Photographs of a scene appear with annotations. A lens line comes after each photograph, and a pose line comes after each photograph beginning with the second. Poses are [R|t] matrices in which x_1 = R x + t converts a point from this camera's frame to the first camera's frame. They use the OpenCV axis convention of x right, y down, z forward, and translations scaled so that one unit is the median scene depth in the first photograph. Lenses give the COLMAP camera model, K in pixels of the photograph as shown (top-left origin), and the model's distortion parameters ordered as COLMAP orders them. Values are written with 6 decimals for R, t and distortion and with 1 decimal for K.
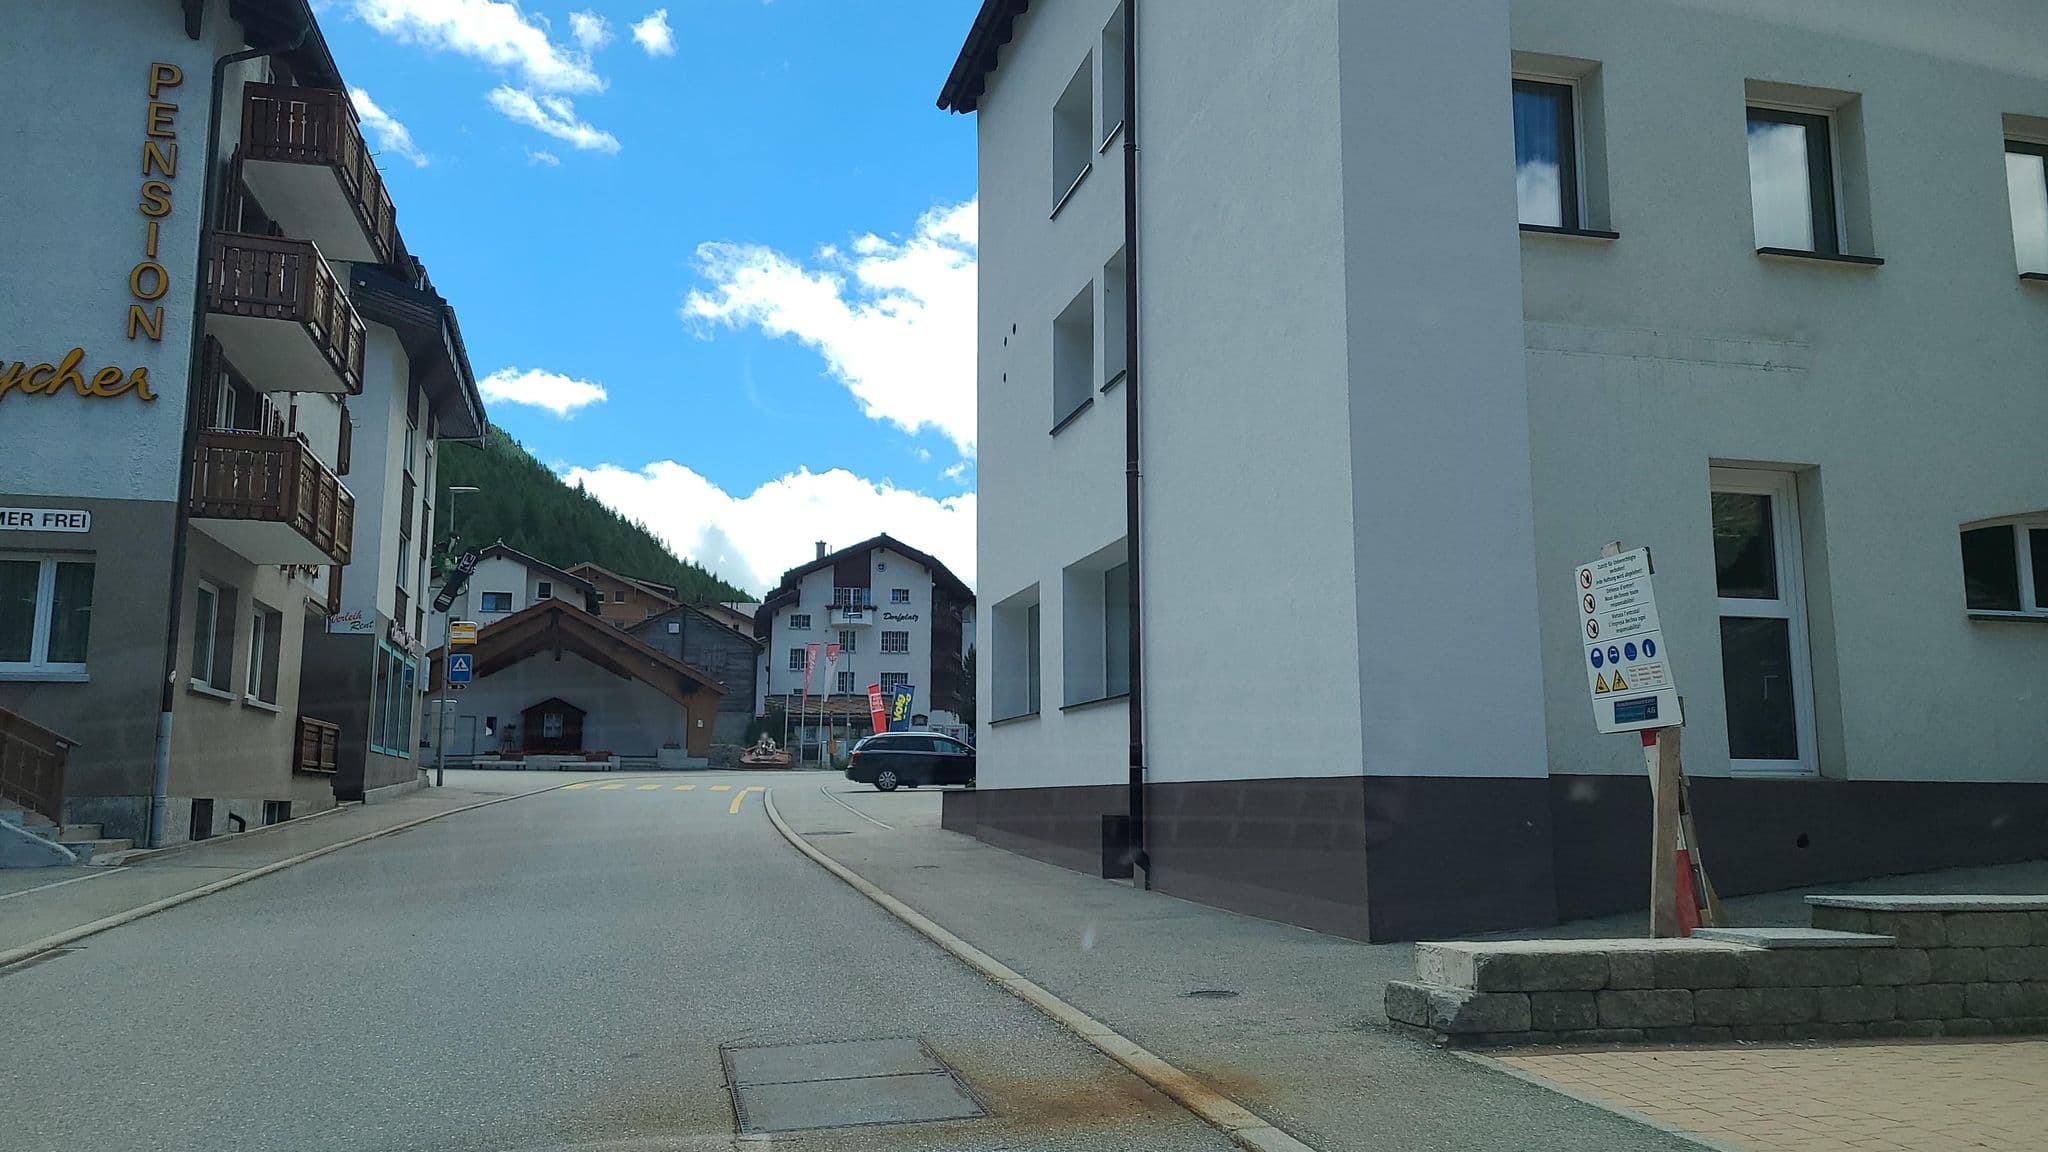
lens RADIAL K [[1559.9, 0, 1024.0], [0, 1559.9, 576.0], [0, 0, 1]] dist [0.031292, 0.000639]
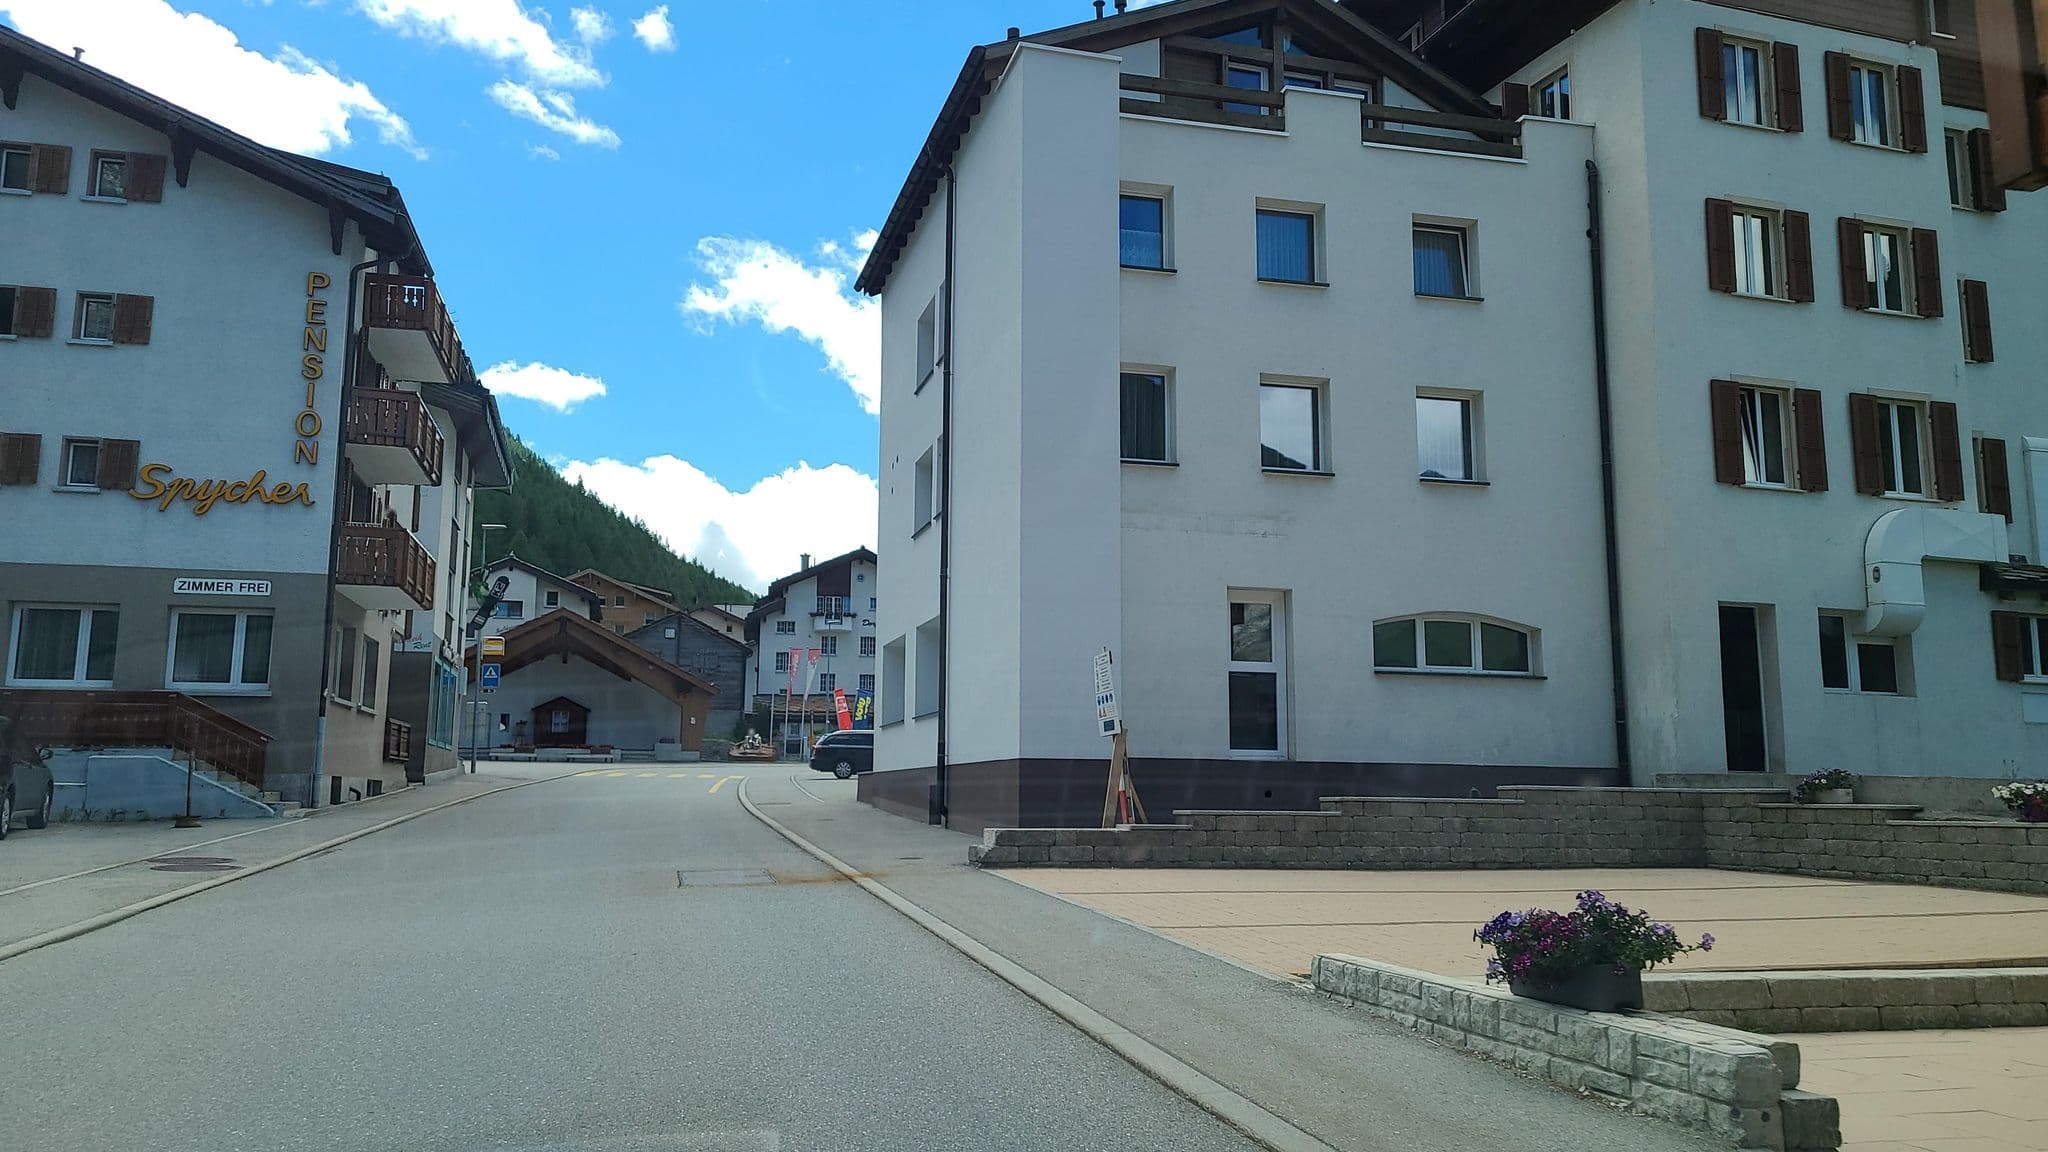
lens RADIAL K [[1560.1, 0, 1032.7], [0, 1560.1, 565.5], [0, 0, 1]] dist [0.055988, -0.038724]
pose [[0.999970, 0.005109, 0.005764, 0.028353], [-0.005086, 0.999979, -0.003961, -0.013063], [-0.005784, 0.003931, 0.999976, -0.118990]]
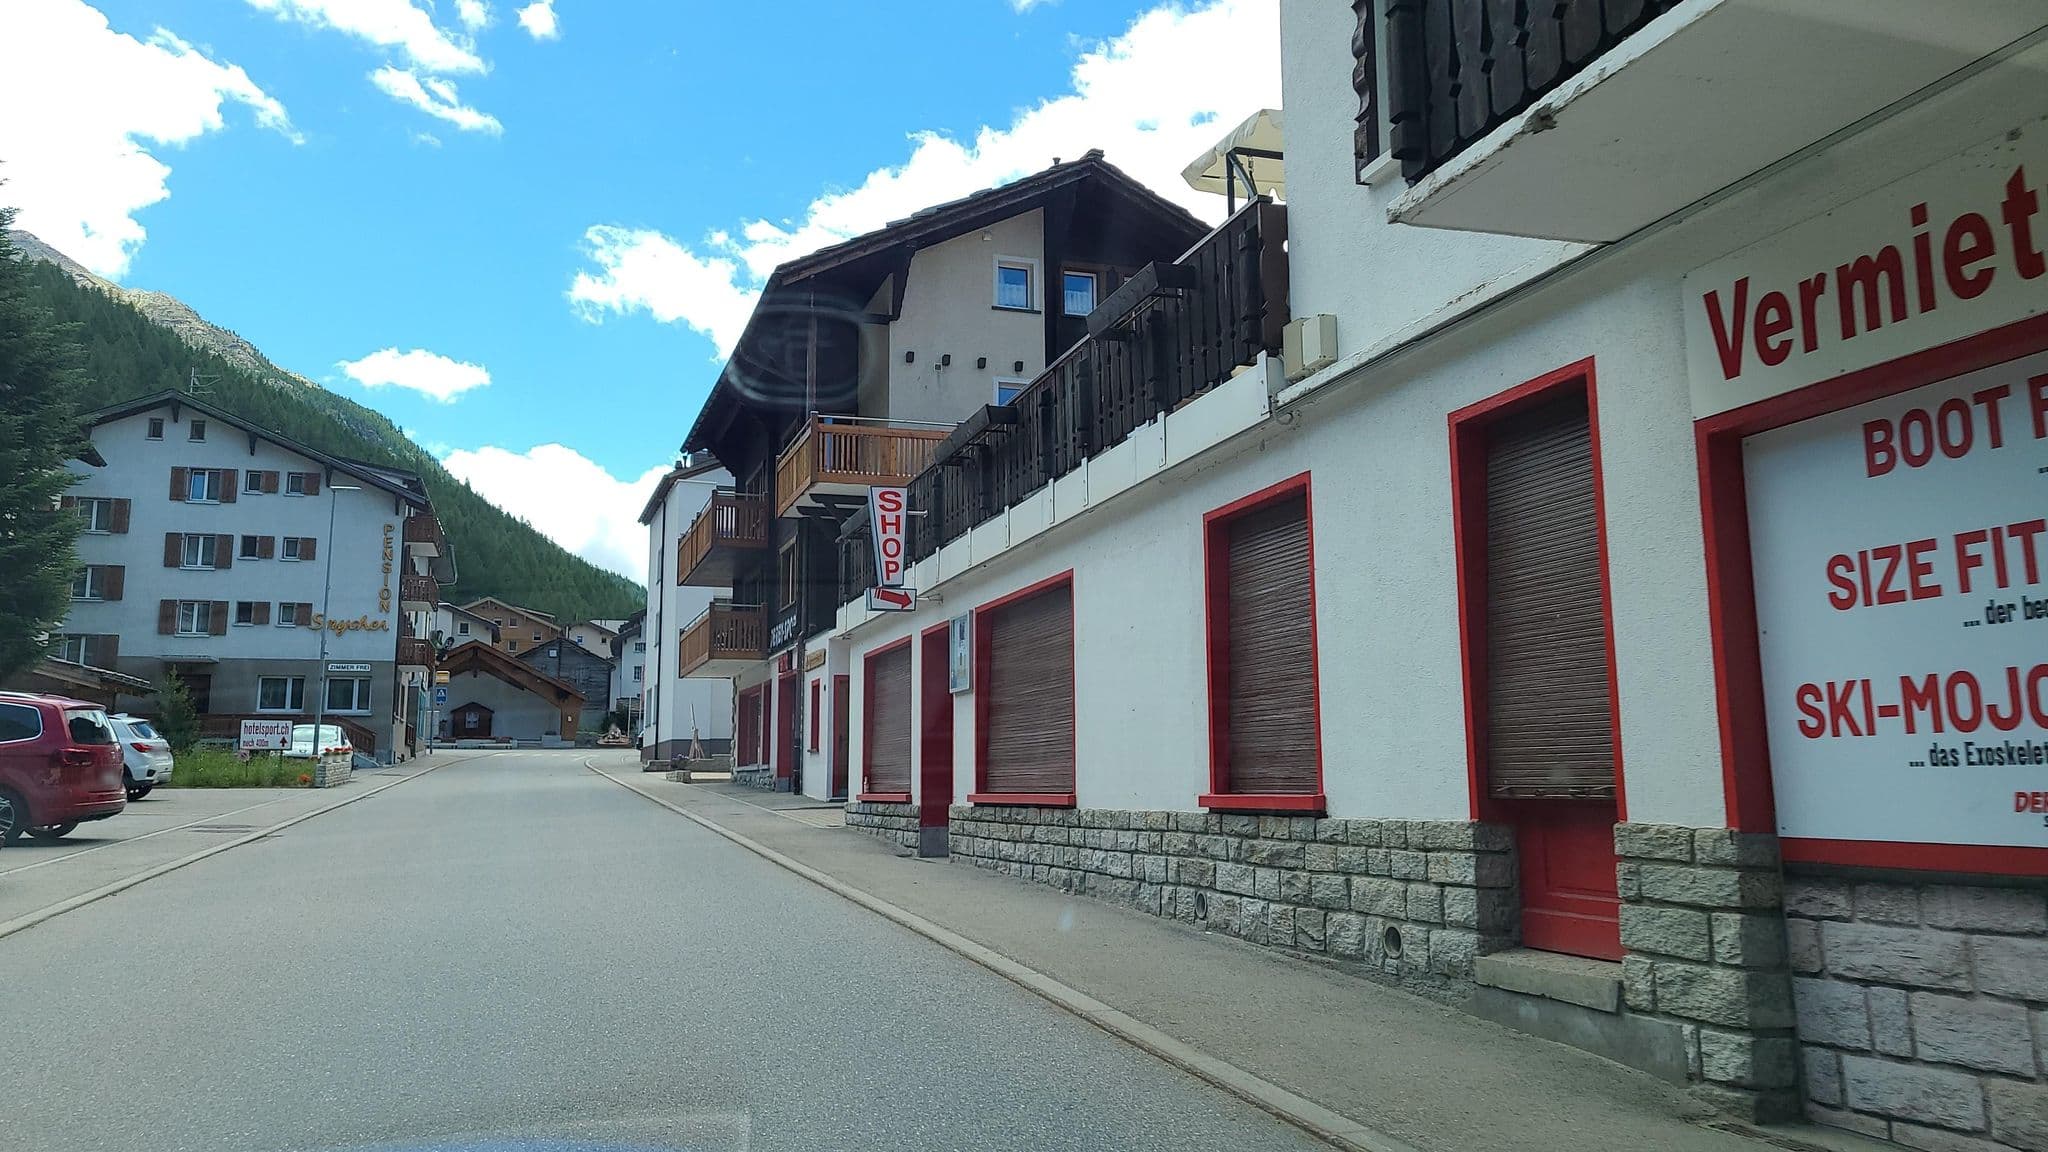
lens RADIAL K [[1560.1, 0, 1032.7], [0, 1560.1, 565.5], [0, 0, 1]] dist [0.055988, -0.038724]
pose [[0.997276, 0.008595, 0.073251, 0.138276], [-0.008790, 0.999959, 0.002337, -0.066426], [-0.073228, -0.002975, 0.997311, -0.595463]]
